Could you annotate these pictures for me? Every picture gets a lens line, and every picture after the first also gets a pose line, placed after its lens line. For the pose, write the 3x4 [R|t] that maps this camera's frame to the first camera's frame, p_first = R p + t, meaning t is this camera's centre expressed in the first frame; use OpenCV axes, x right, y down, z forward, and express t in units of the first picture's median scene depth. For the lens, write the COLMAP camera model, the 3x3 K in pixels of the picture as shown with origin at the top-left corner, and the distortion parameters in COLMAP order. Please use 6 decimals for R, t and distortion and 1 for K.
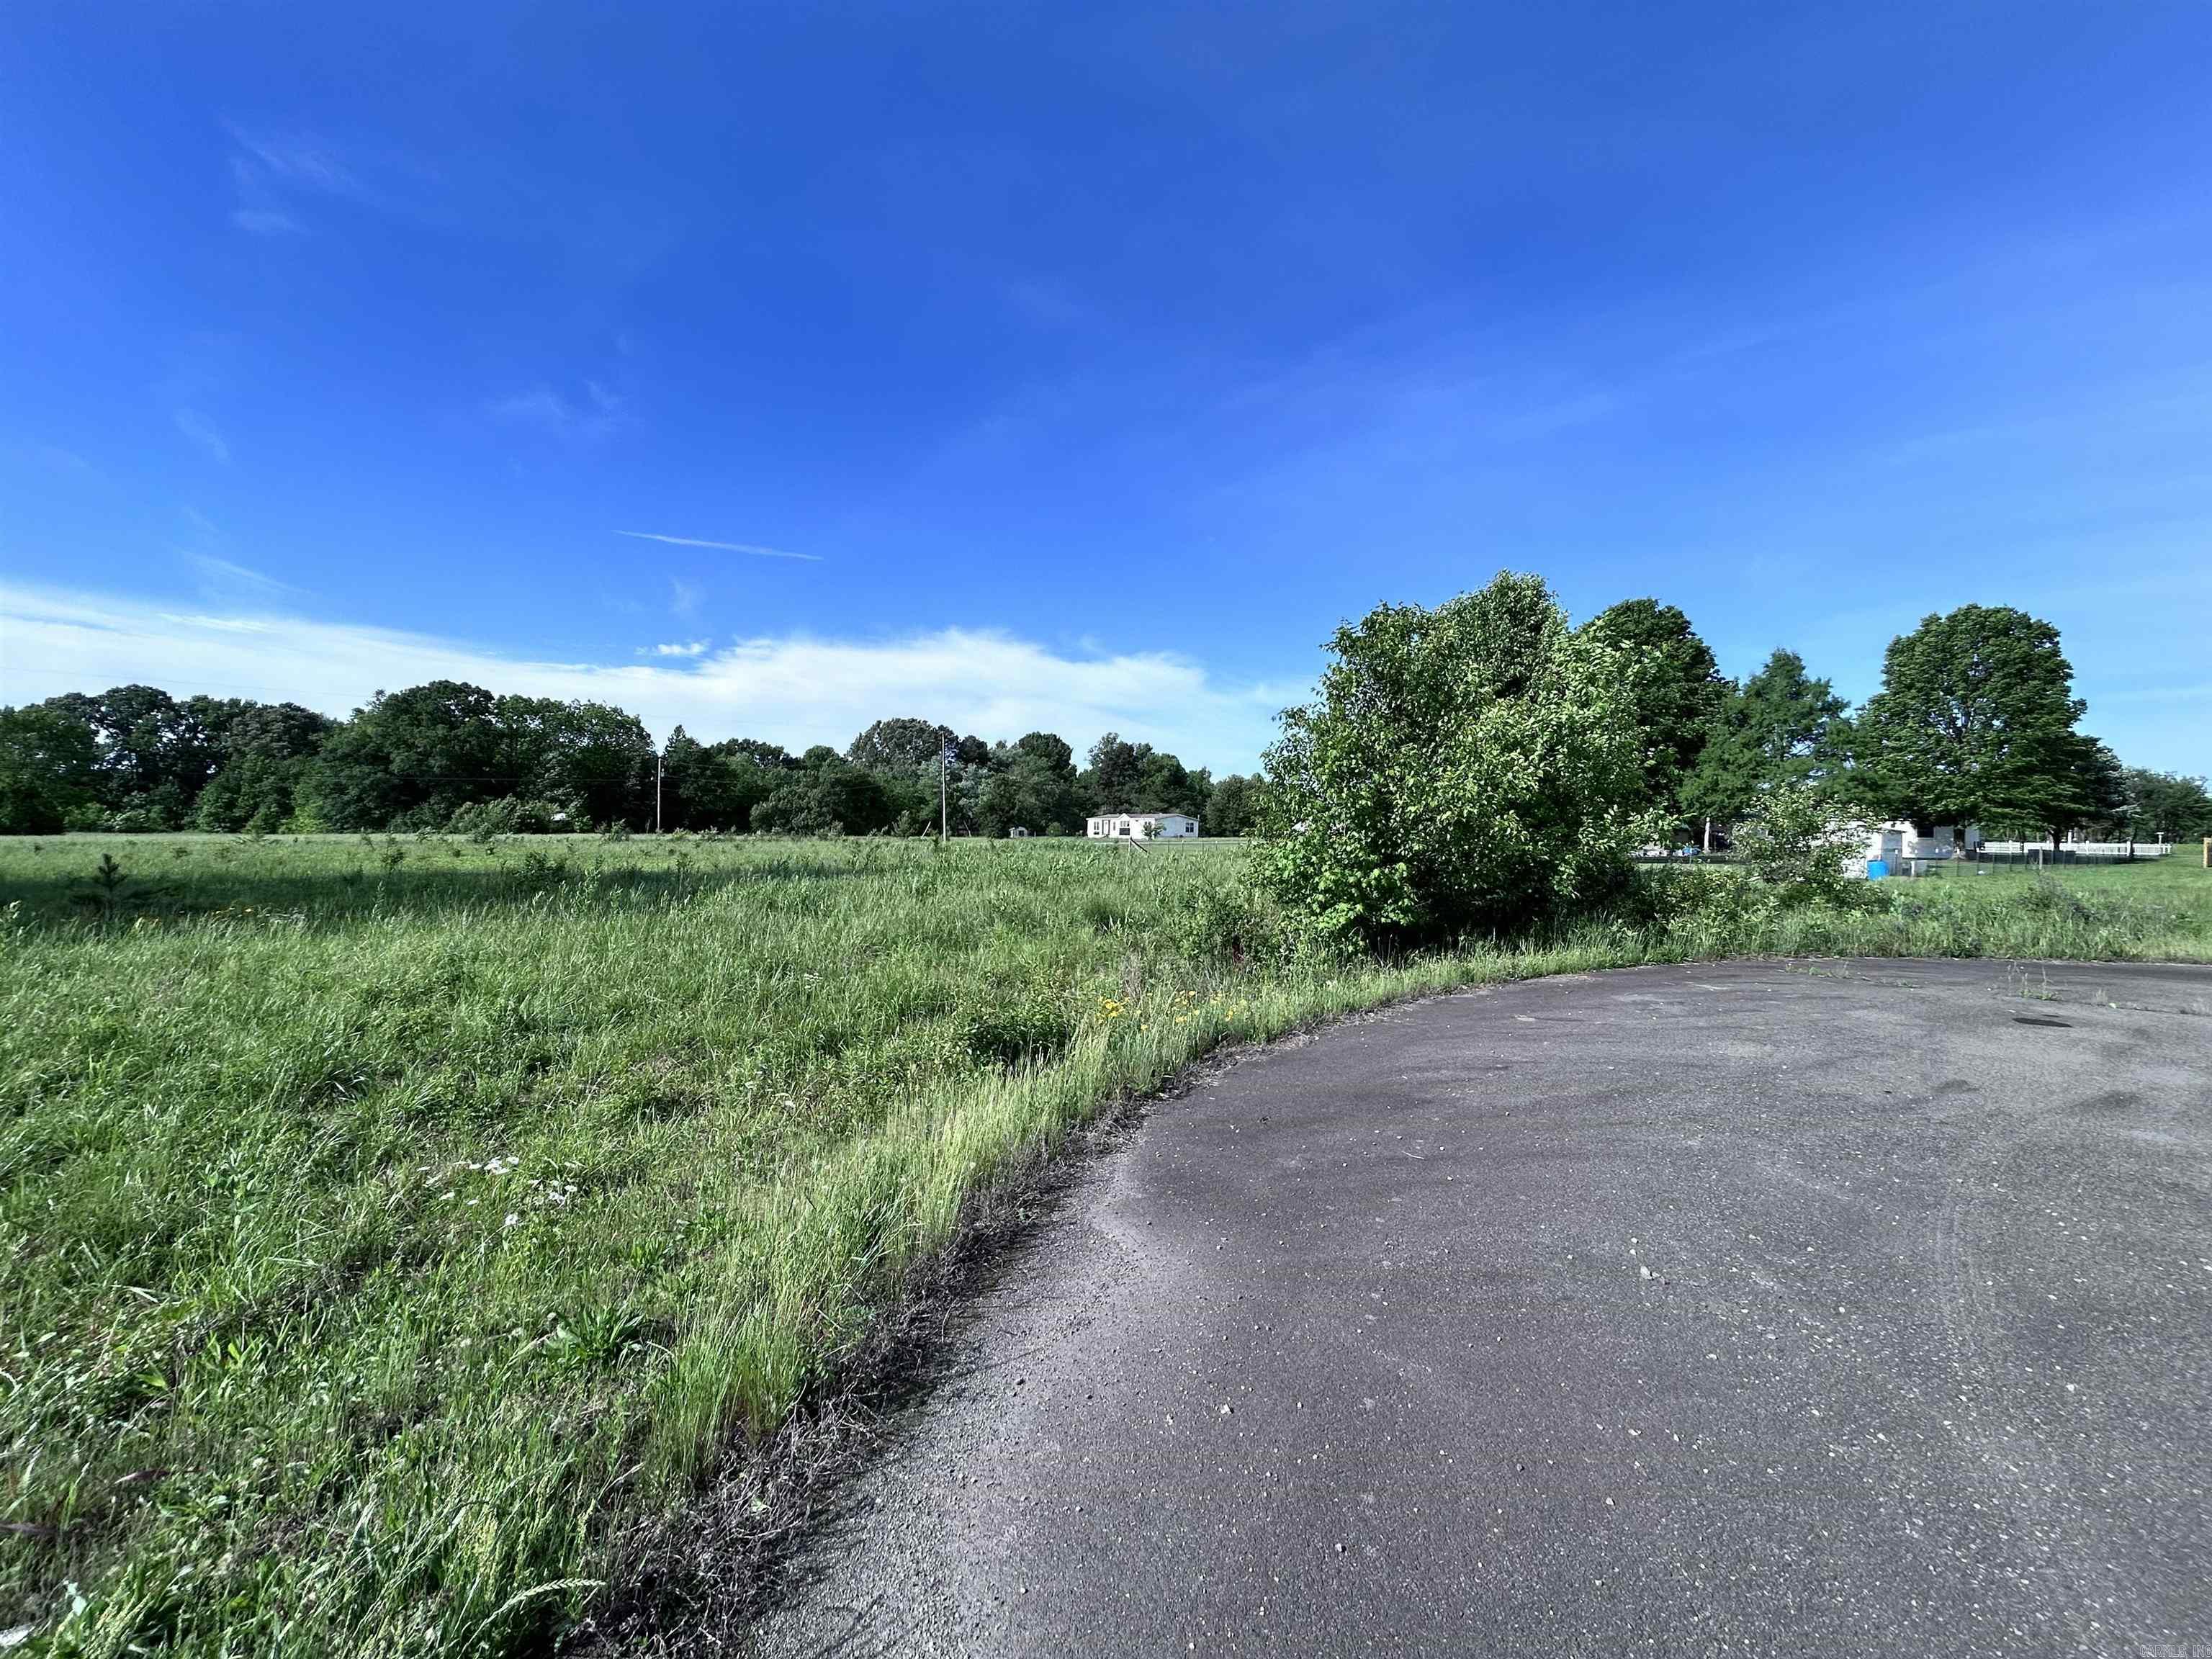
lens RADIAL K [[901.3, 0, 1107.1], [0, 901.3, 824.0], [0, 0, 1]] dist [-0.003551, -0.000006]
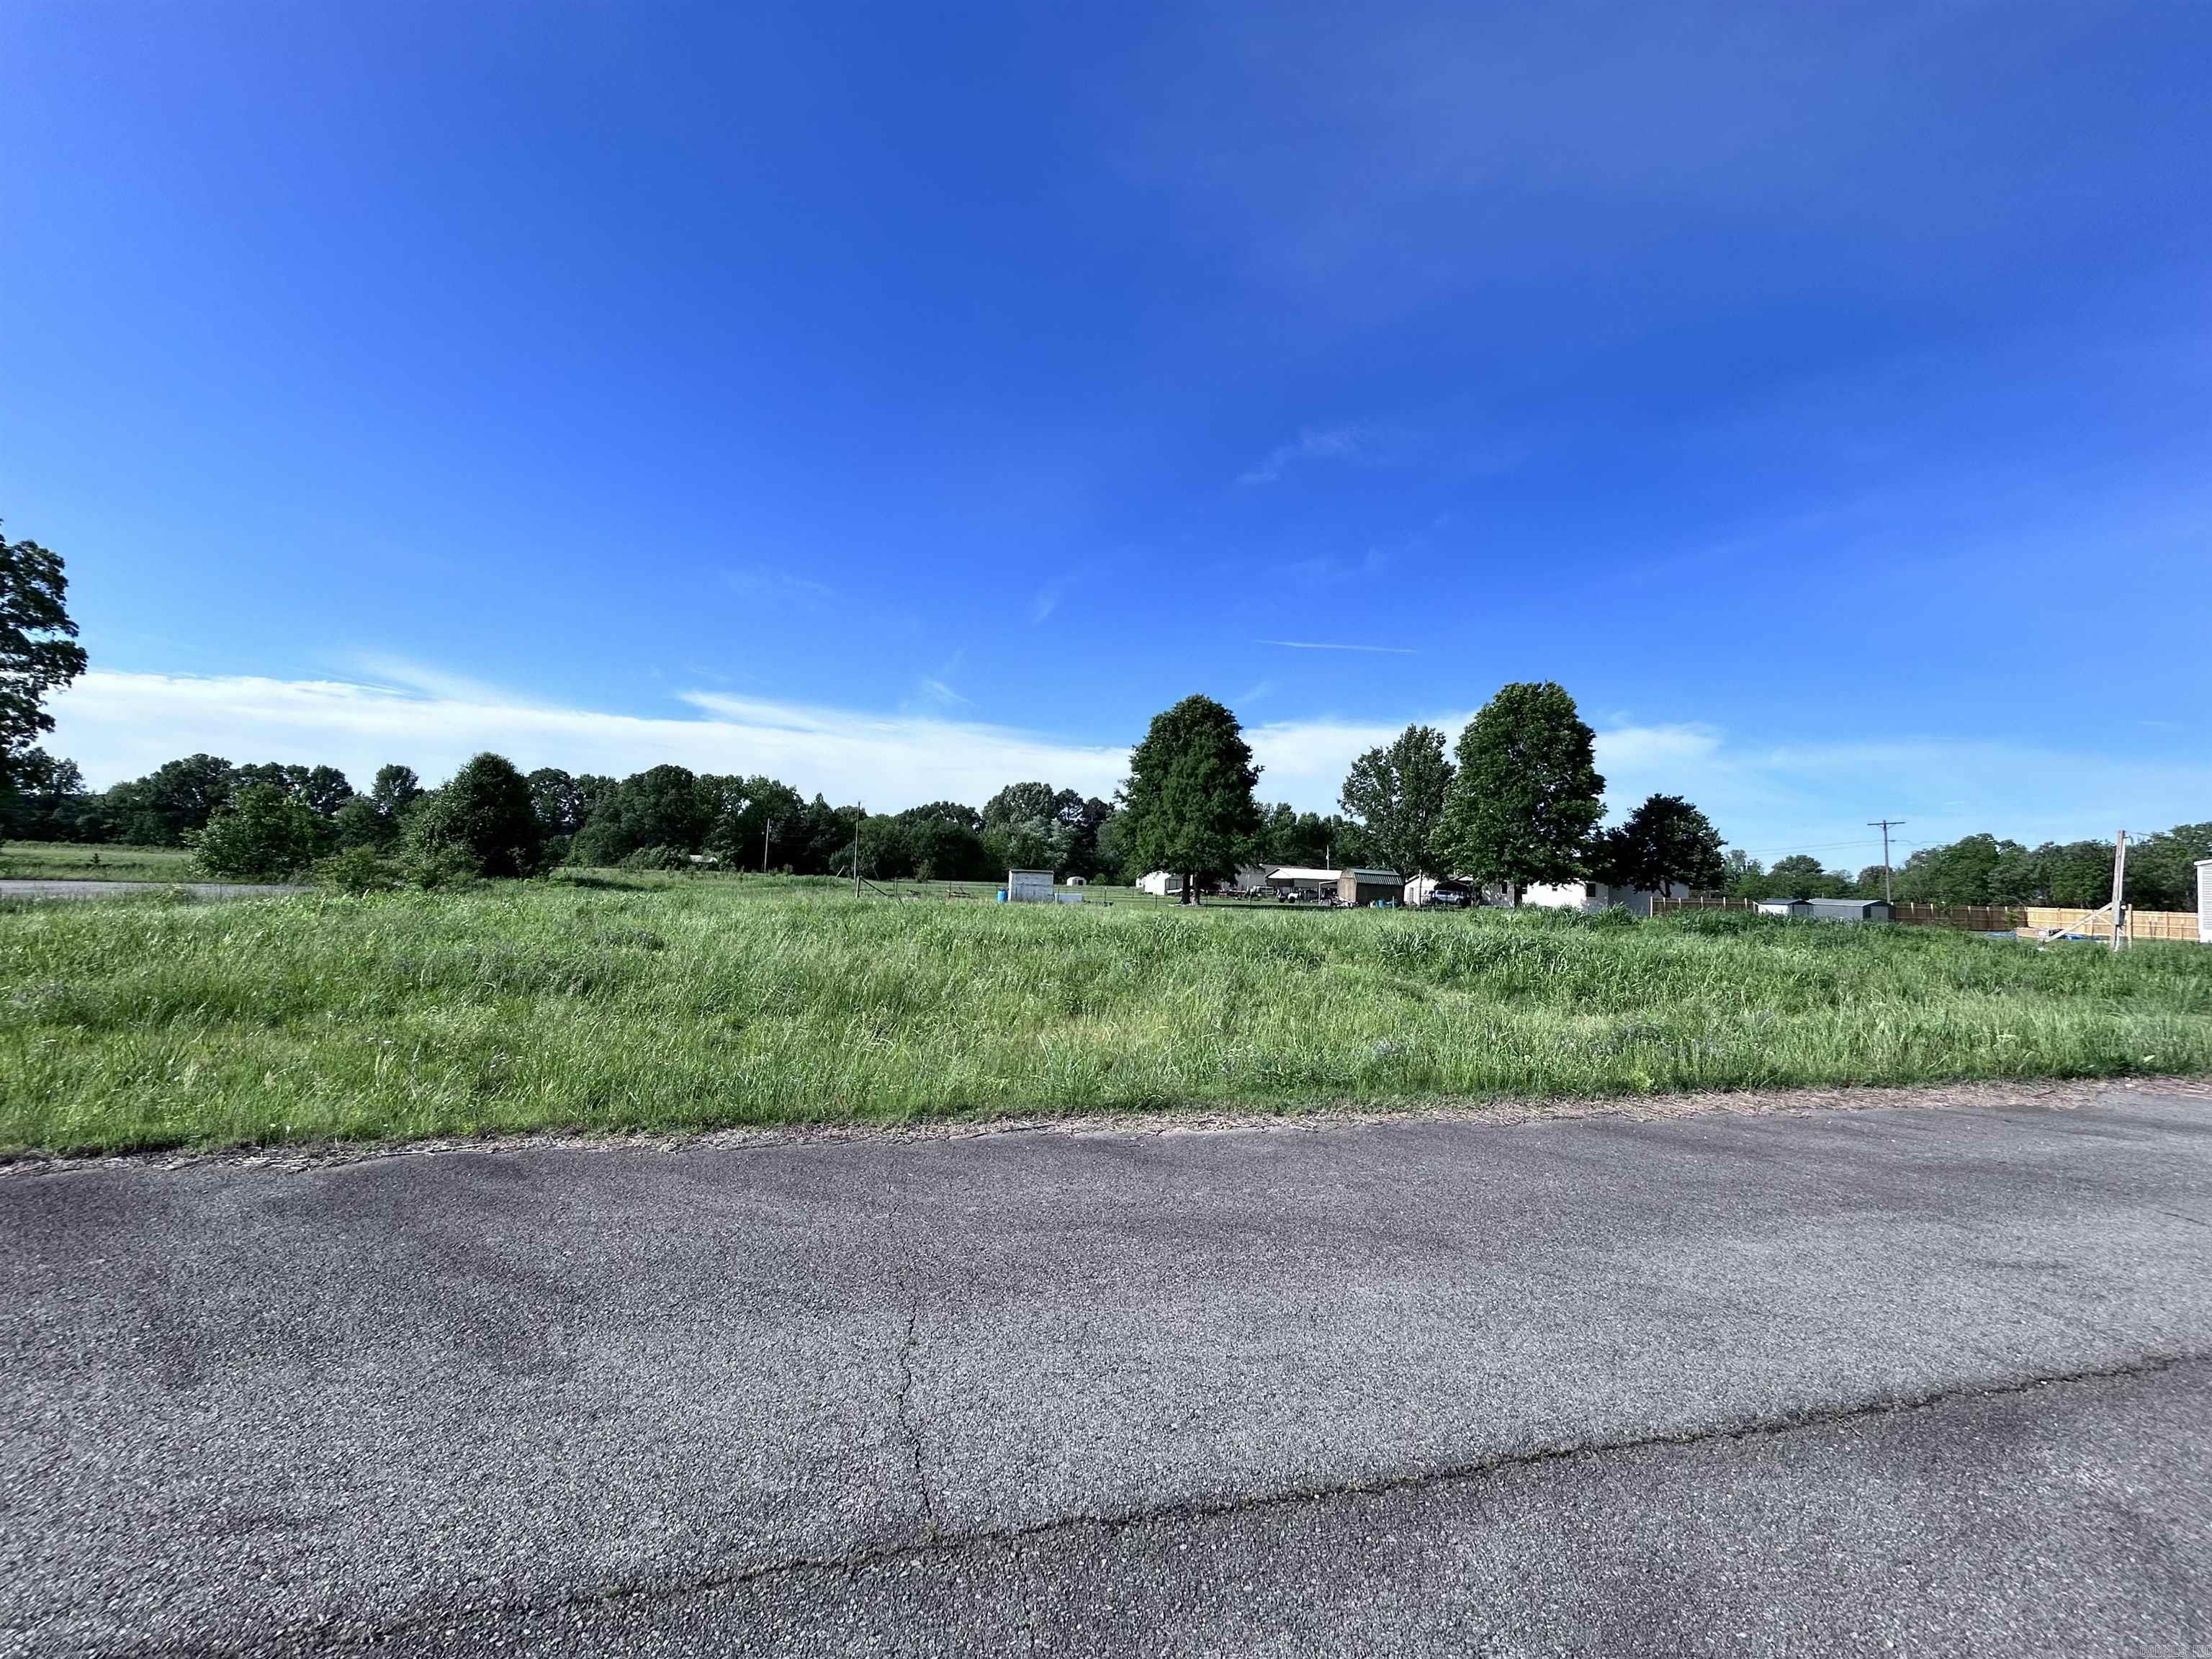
lens RADIAL K [[901.3, 0, 1119.2], [0, 901.3, 824.6], [0, 0, 1]] dist [-0.003551, -0.000006]
pose [[0.940413, 0.002918, -0.340021, 0.372702], [-0.024231, 0.997996, -0.058451, 0.003491], [0.339169, 0.063207, 0.938600, -0.090151]]
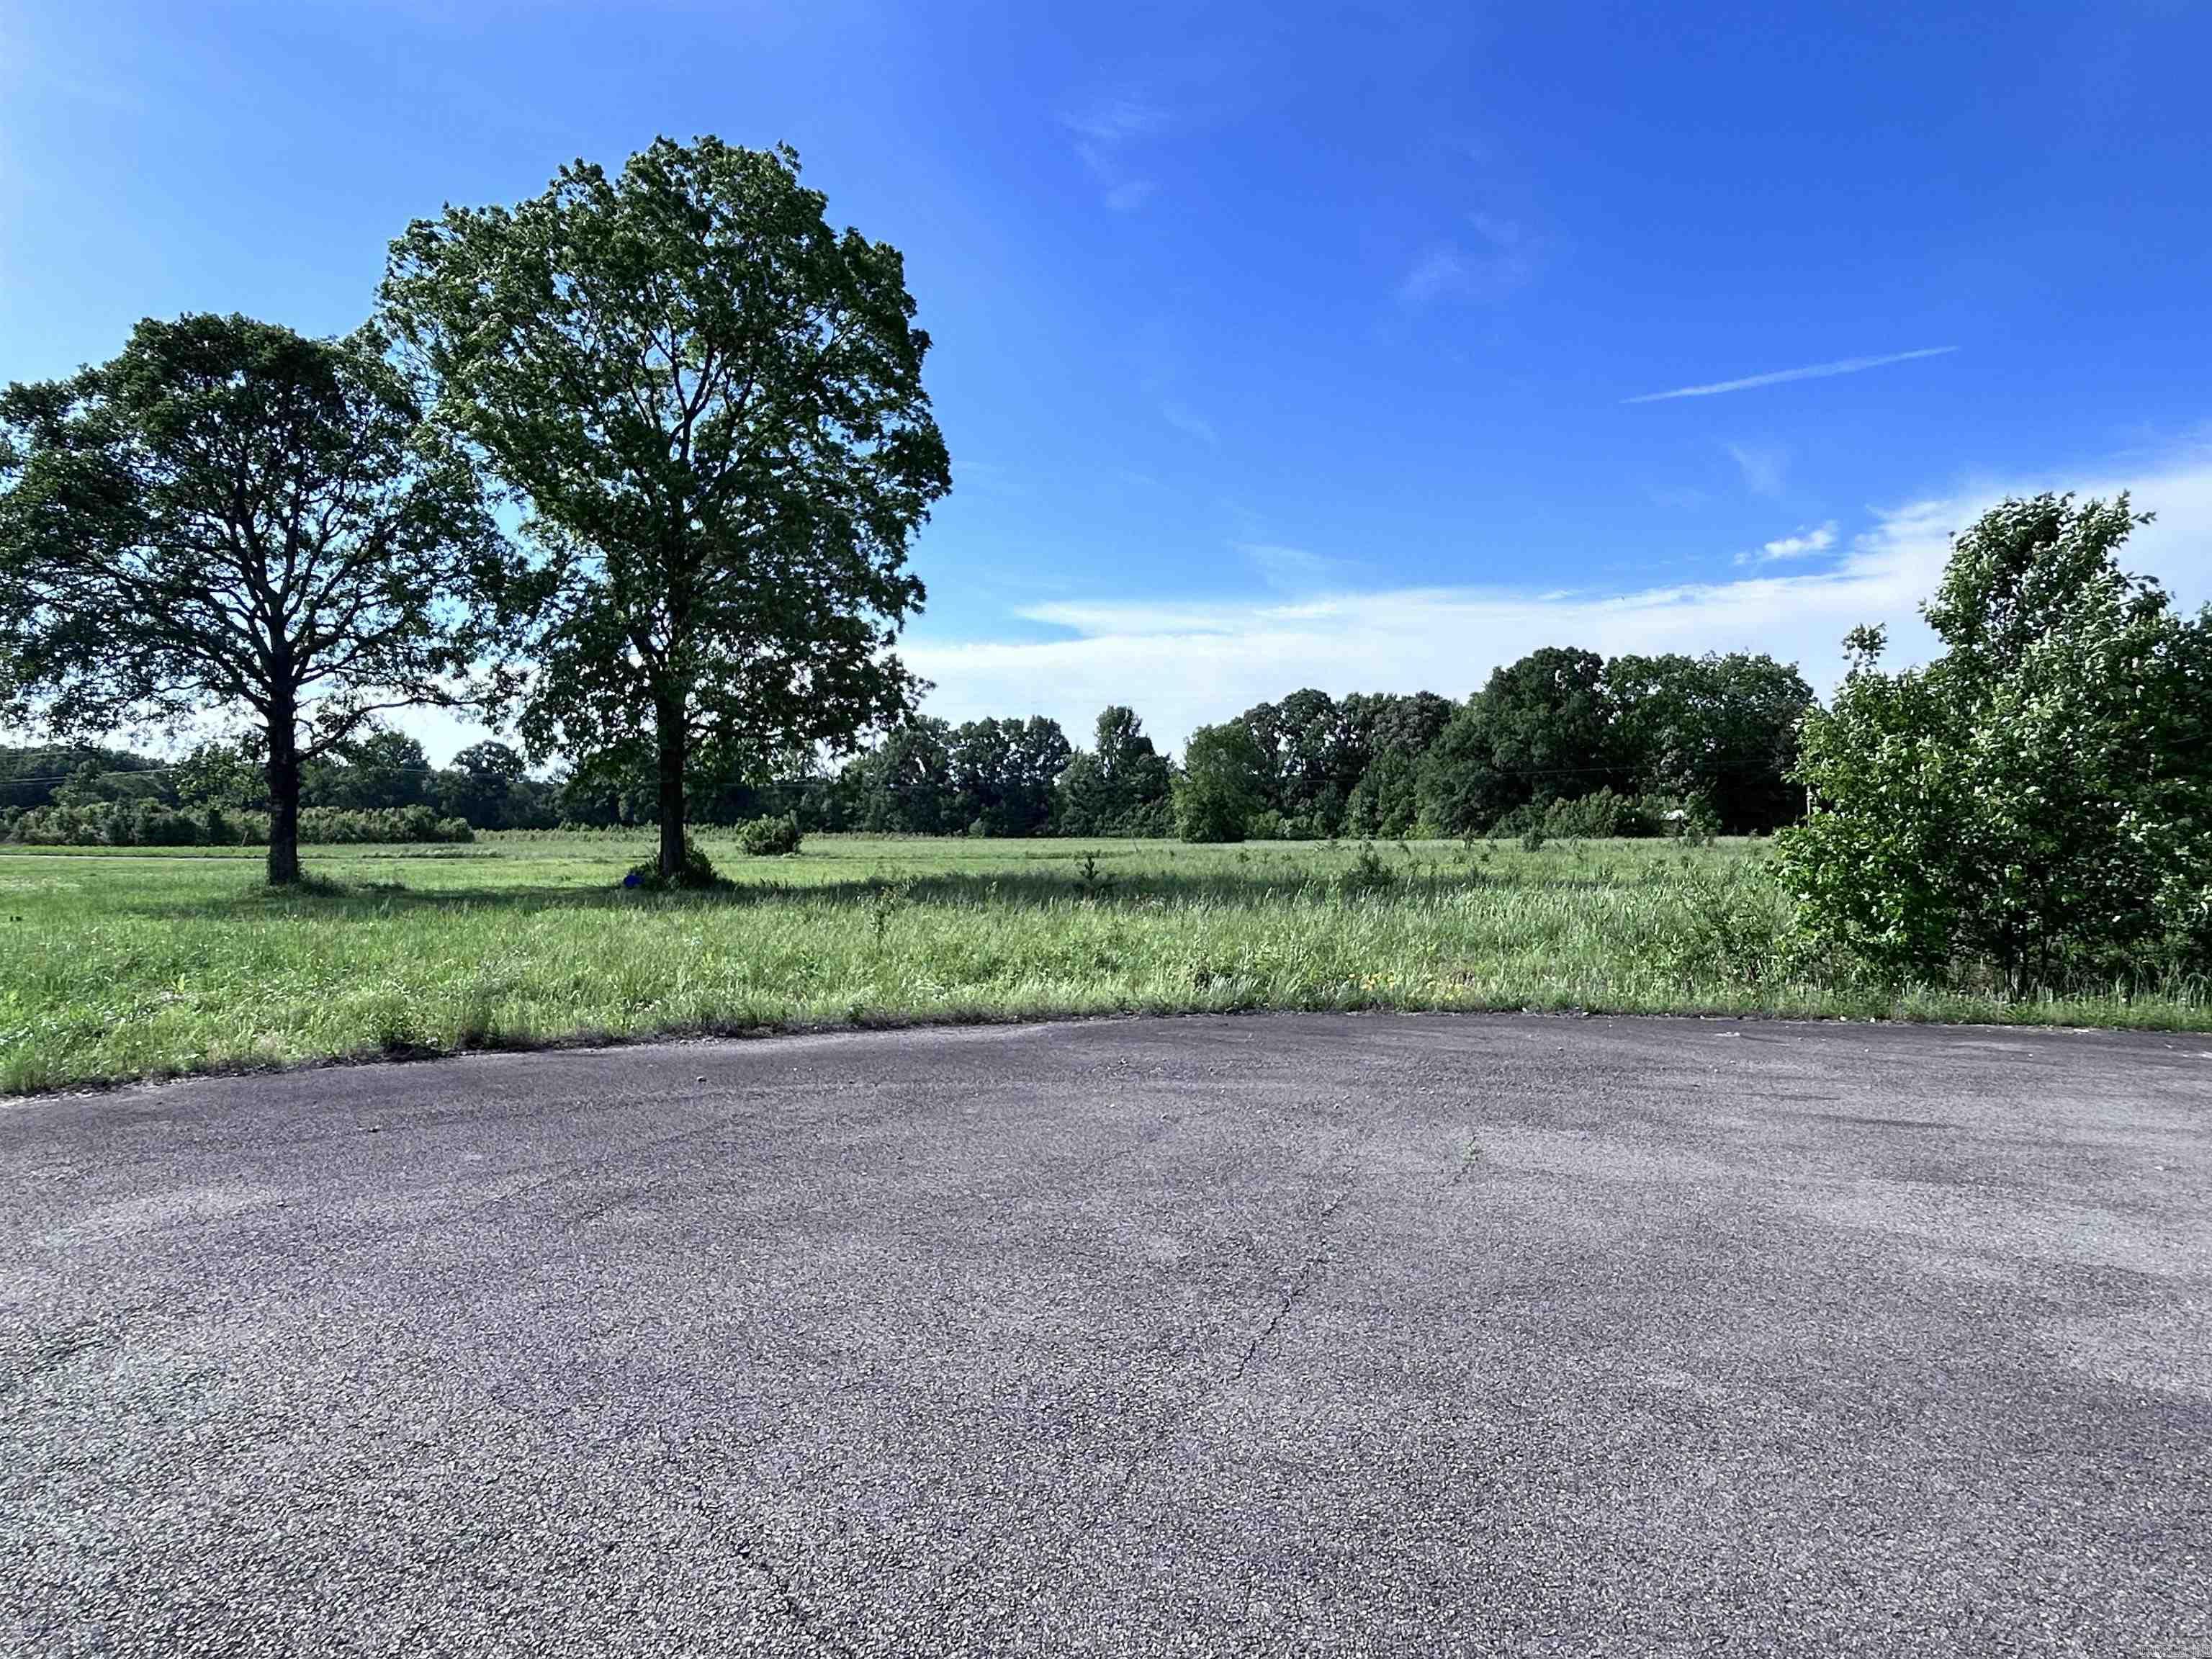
lens RADIAL K [[1384.0, 0, 1099.9], [0, 1384.0, 827.7], [0, 0, 1]] dist [0.008268, -0.011964]
pose [[0.546626, -0.015057, -0.837242, 0.068150], [0.018943, 0.999805, -0.005613, 0.000388], [0.837163, -0.012792, 0.546804, -0.014904]]
